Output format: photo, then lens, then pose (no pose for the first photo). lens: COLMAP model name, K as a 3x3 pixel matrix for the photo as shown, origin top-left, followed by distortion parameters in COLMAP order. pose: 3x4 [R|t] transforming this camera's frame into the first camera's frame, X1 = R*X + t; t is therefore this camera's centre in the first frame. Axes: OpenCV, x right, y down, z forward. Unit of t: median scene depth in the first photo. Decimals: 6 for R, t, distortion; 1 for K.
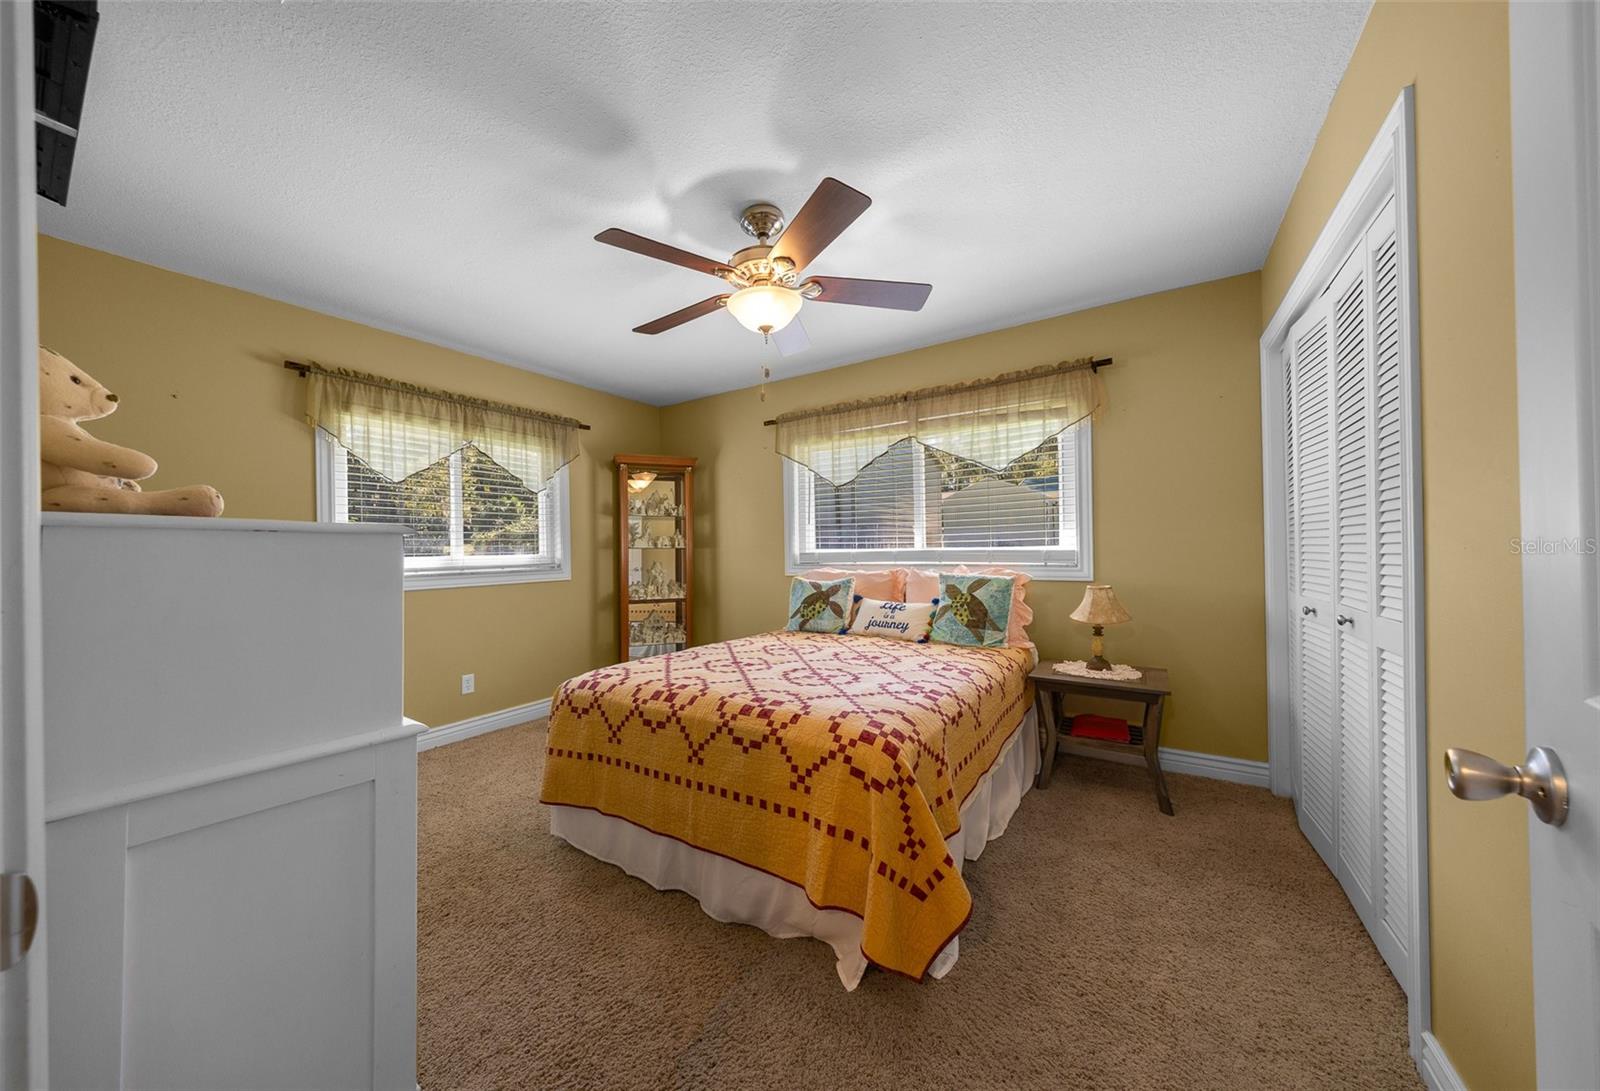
lens RADIAL K [[533.3, 0, 783.9], [0, 533.3, 530.7], [0, 0, 1]] dist [0.001286, -0.000208]
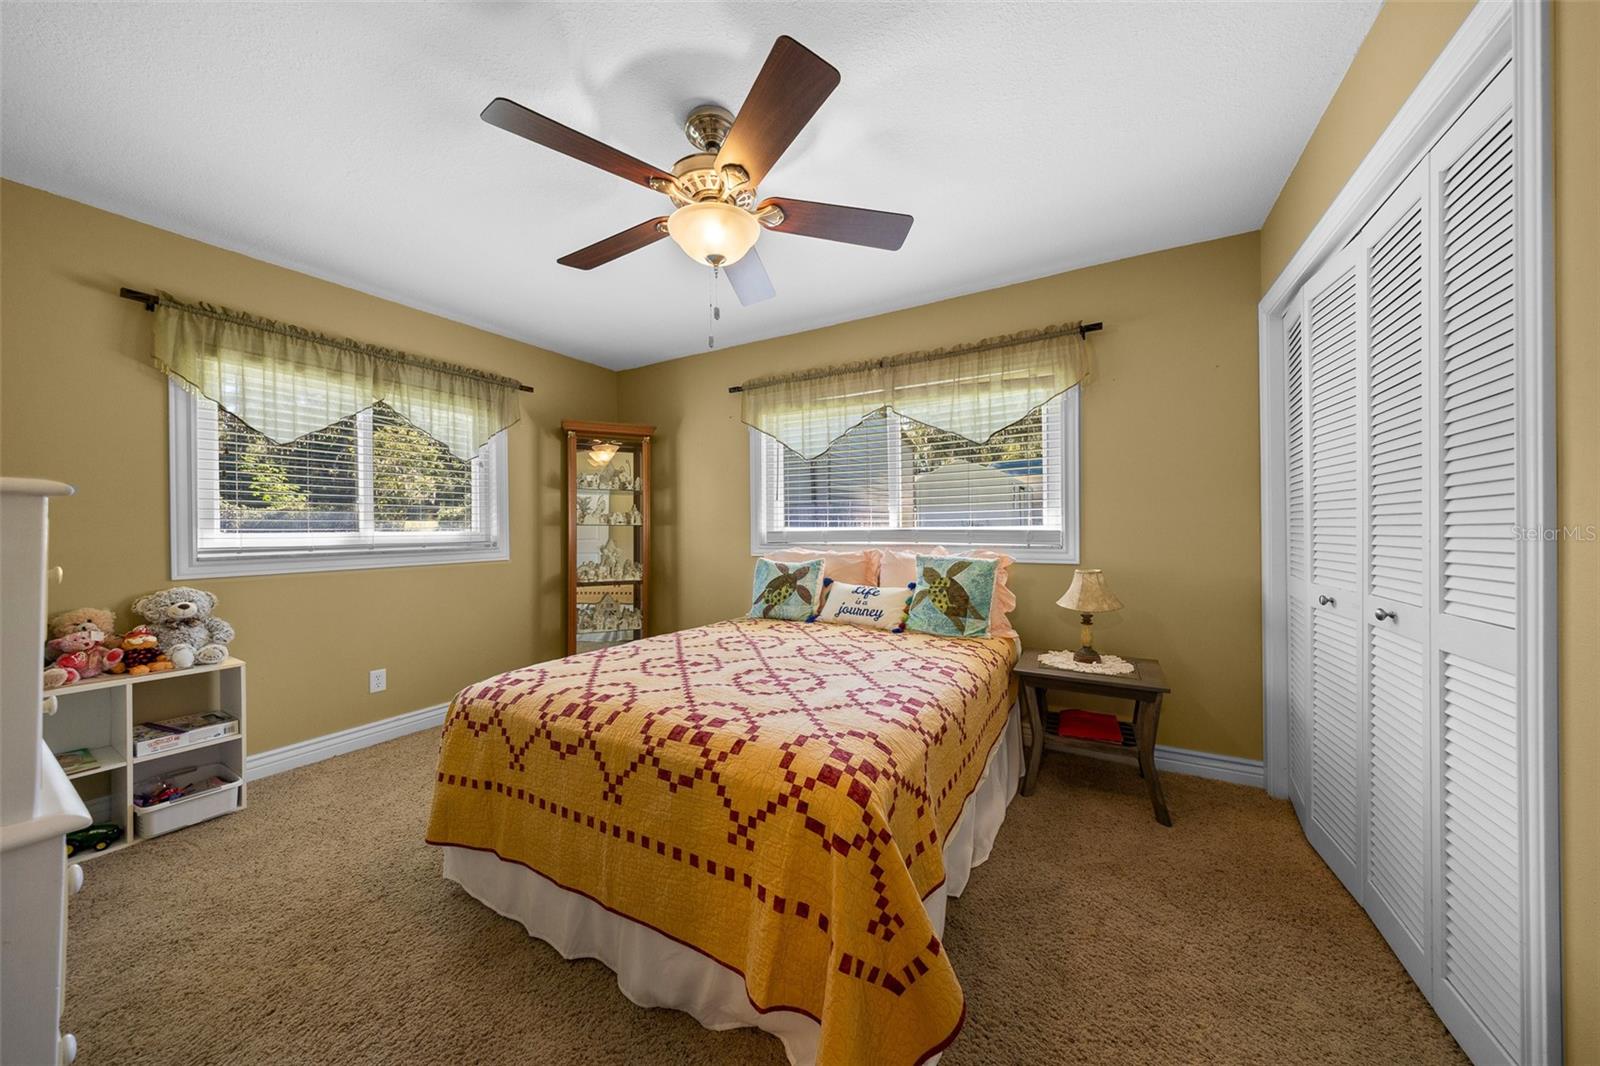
lens RADIAL K [[513.0, 0, 799.3], [0, 513.0, 507.4], [0, 0, 1]] dist [-0.001206, -0.000021]
pose [[0.997560, 0.010045, 0.069081, 0.036190], [-0.009728, 0.999941, -0.004928, 0.005883], [-0.069126, 0.004244, 0.997599, 0.164907]]
